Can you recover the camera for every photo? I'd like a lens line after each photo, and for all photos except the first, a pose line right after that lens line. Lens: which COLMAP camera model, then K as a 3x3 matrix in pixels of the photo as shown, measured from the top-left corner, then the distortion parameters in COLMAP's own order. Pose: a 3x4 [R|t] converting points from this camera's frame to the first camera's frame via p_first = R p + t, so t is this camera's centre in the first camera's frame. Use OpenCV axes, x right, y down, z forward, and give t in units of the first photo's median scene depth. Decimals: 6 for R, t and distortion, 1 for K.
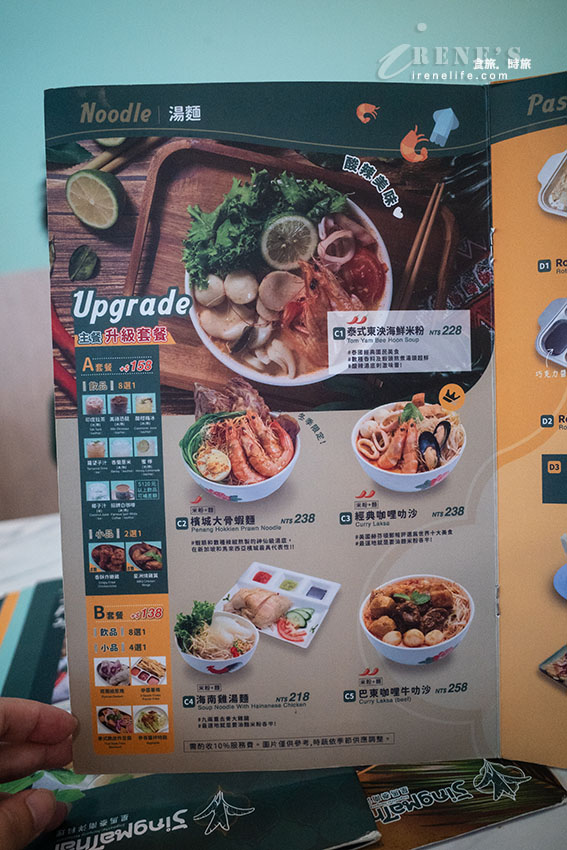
lens RADIAL K [[694.7, 0, 283.5], [0, 694.7, 425.0], [0, 0, 1]] dist [-0.065970, 0.074489]
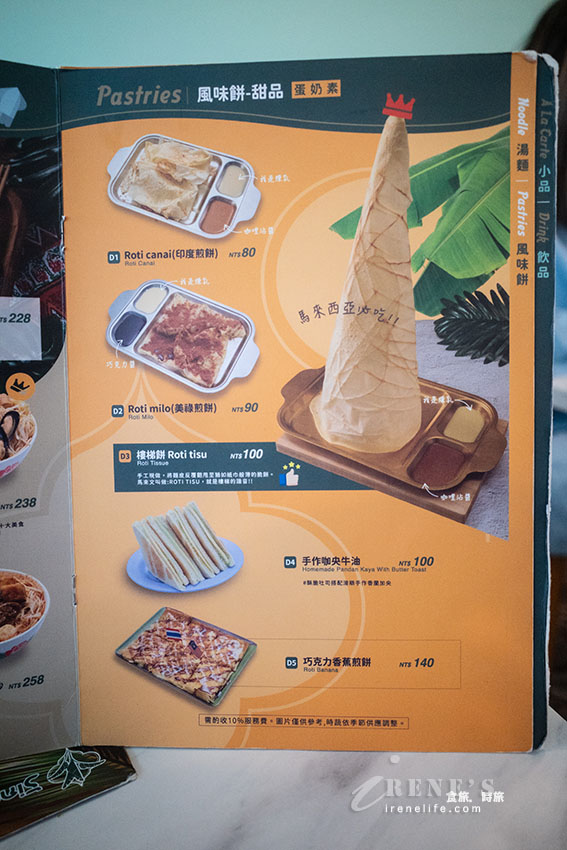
lens RADIAL K [[694.7, 0, 283.5], [0, 694.7, 425.0], [0, 0, 1]] dist [-0.065970, 0.074489]
pose [[0.946368, -0.006039, 0.323033, 0.187730], [-0.000350, 0.999806, 0.019719, -0.003544], [-0.323089, -0.018775, 0.946182, -0.028678]]
